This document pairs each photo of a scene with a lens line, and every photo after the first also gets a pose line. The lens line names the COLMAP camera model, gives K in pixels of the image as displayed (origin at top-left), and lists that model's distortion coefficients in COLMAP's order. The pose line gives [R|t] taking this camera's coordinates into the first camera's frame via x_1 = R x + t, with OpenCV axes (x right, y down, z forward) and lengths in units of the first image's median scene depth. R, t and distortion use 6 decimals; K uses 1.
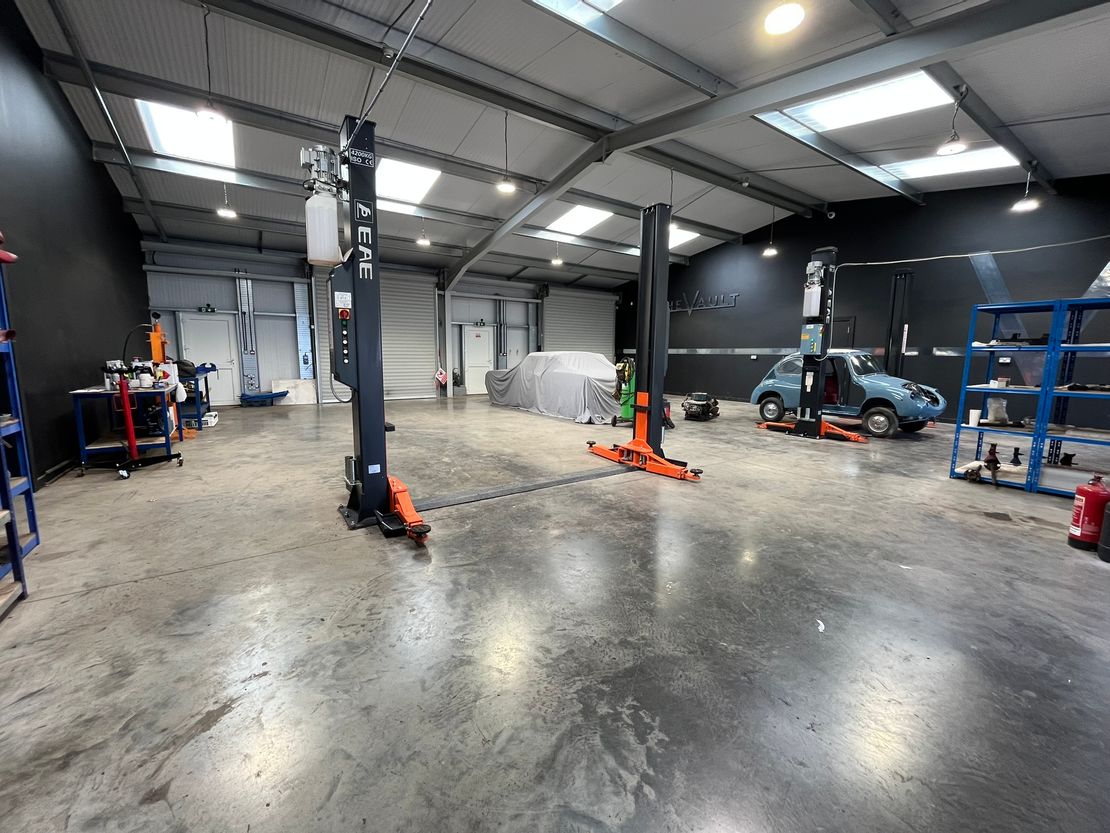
lens RADIAL K [[446.7, 0, 556.7], [0, 446.7, 414.0], [0, 0, 1]] dist [0.001985, 0.000024]
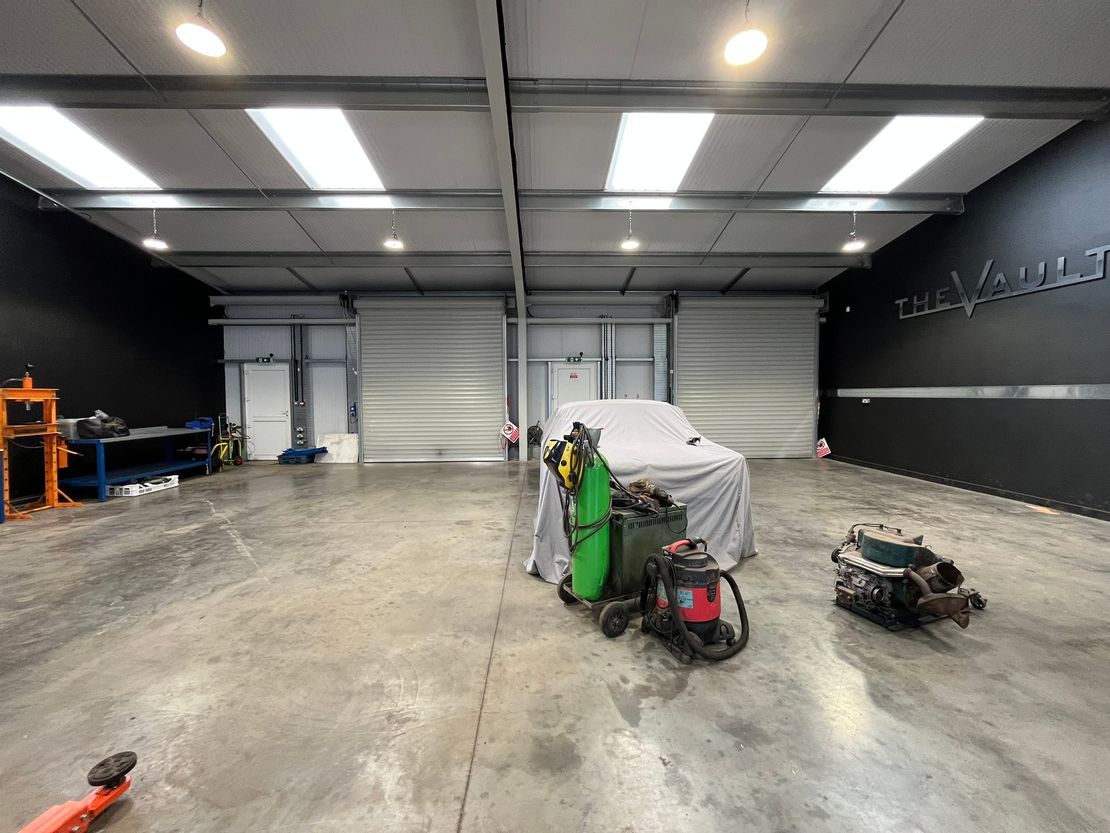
lens RADIAL K [[446.7, 0, 557.8], [0, 446.7, 417.4], [0, 0, 1]] dist [0.001985, 0.000024]
pose [[0.843399, 0.014718, -0.537085, 0.207675], [-0.056913, 0.996448, -0.062066, -0.068586], [0.534264, 0.082913, 0.841241, 0.427304]]
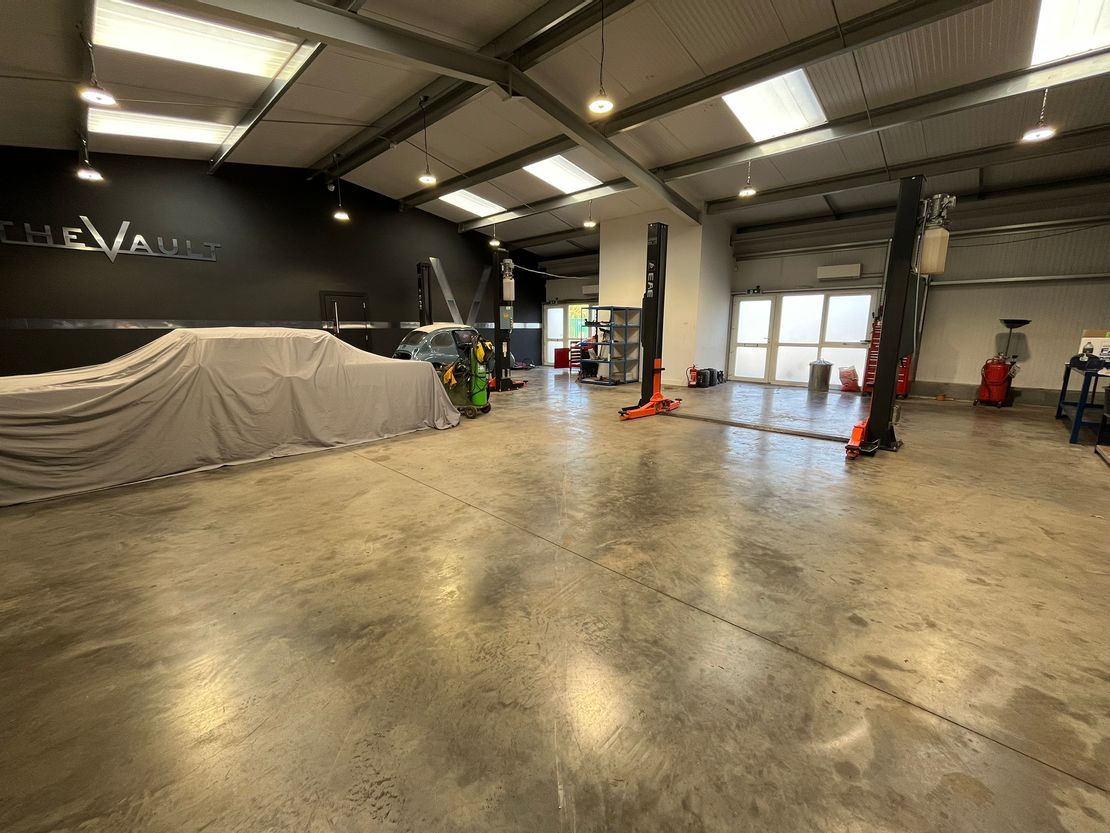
lens RADIAL K [[446.7, 0, 558.0], [0, 446.7, 416.9], [0, 0, 1]] dist [0.001985, 0.000024]
pose [[-0.213155, -0.198773, 0.956585, -0.456809], [0.130799, 0.964466, 0.229557, -0.094316], [-0.968223, 0.174051, -0.179582, 0.645141]]
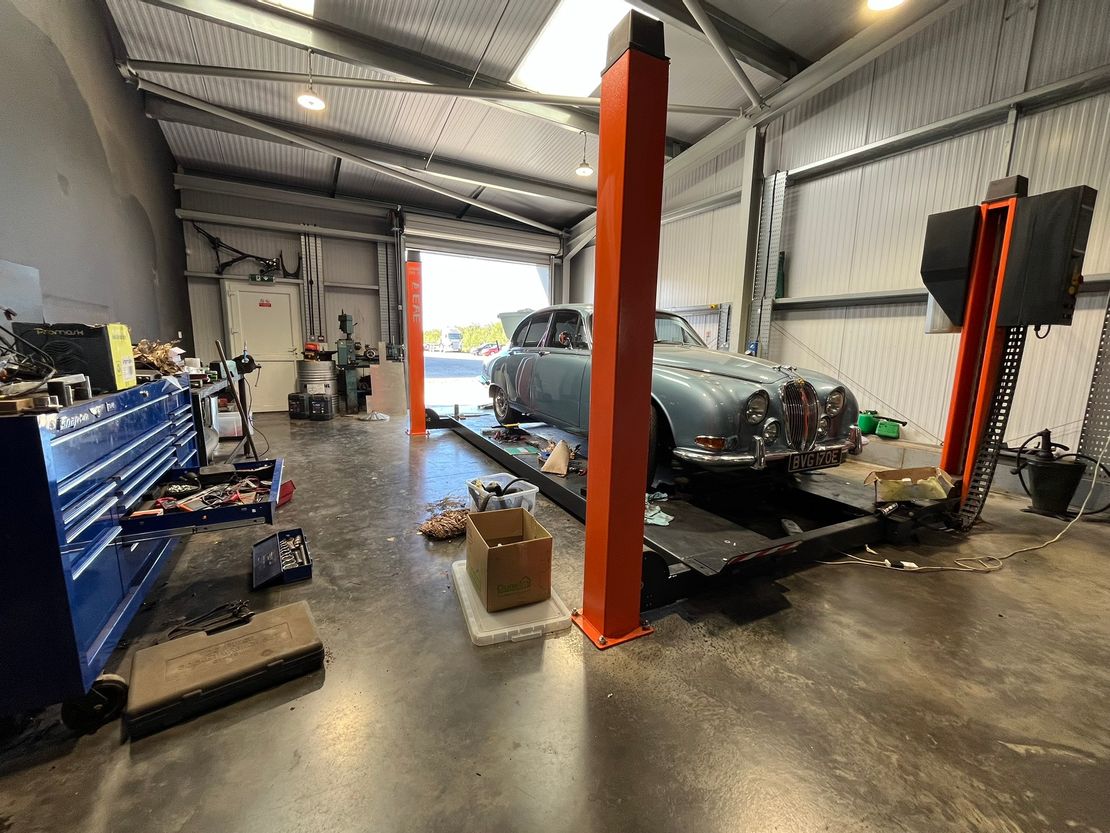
lens RADIAL K [[446.7, 0, 553.7], [0, 446.7, 414.6], [0, 0, 1]] dist [0.001985, 0.000024]
pose [[0.992939, 0.047038, -0.108901, -0.180541], [-0.044534, 0.998687, 0.025321, -0.041674], [0.109949, -0.020292, 0.993730, 0.262281]]
